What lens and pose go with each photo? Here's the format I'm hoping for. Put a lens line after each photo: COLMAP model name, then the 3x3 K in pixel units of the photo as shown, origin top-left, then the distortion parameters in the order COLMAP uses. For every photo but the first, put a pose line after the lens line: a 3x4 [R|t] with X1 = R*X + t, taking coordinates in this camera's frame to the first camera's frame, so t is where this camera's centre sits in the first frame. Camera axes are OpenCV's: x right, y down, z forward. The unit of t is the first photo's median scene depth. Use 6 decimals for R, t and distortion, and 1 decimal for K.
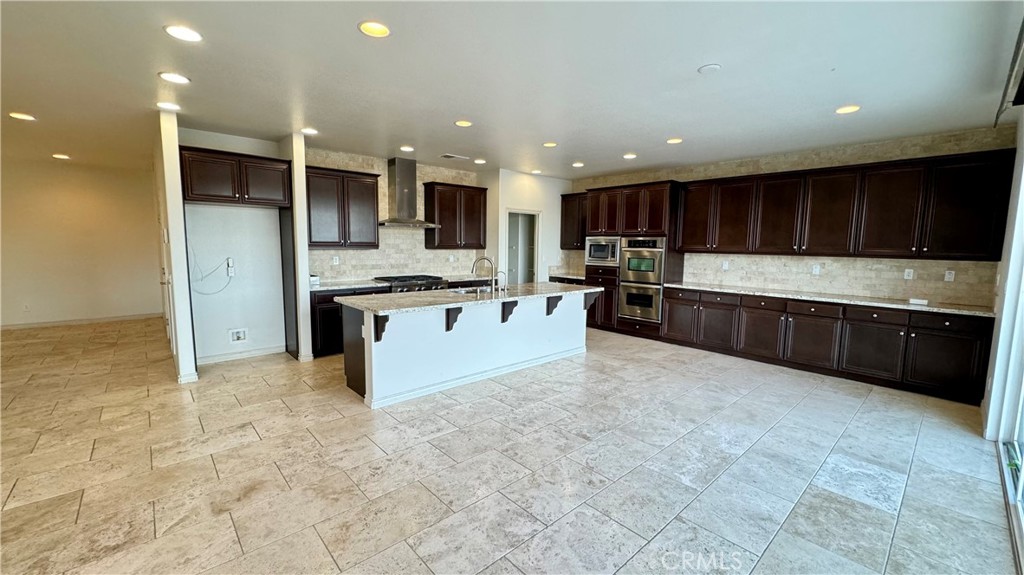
lens RADIAL K [[407.2, 0, 513.5], [0, 407.2, 285.6], [0, 0, 1]] dist [-0.004166, -0.000286]
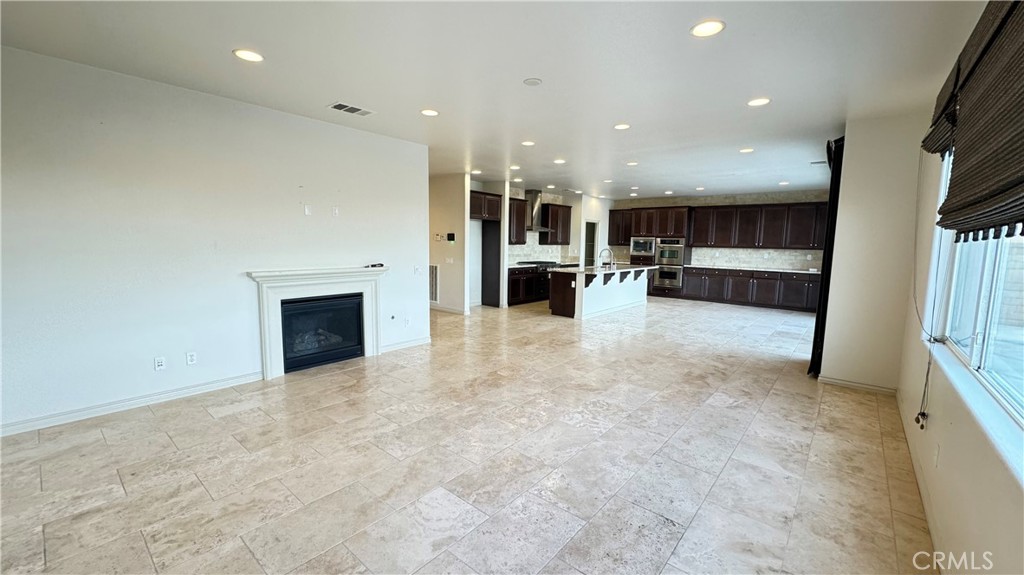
lens RADIAL K [[407.2, 0, 510.3], [0, 407.2, 286.2], [0, 0, 1]] dist [-0.004166, -0.000286]
pose [[0.990390, -0.011257, 0.137847, -0.605794], [0.010208, 0.999913, 0.008317, 0.063952], [-0.137929, -0.006830, 0.990419, -0.621502]]
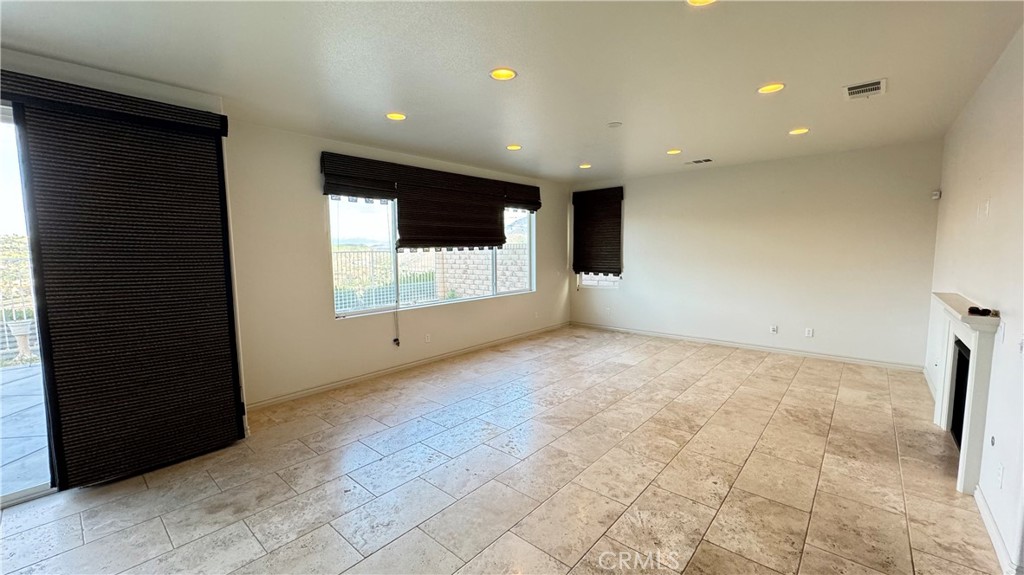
lens RADIAL K [[407.2, 0, 511.4], [0, 407.2, 286.4], [0, 0, 1]] dist [-0.004166, -0.000286]
pose [[-0.992431, 0.011002, -0.122309, 0.021102], [-0.013282, 0.980520, 0.195969, -0.174810], [0.122082, 0.196110, -0.972953, 1.497177]]
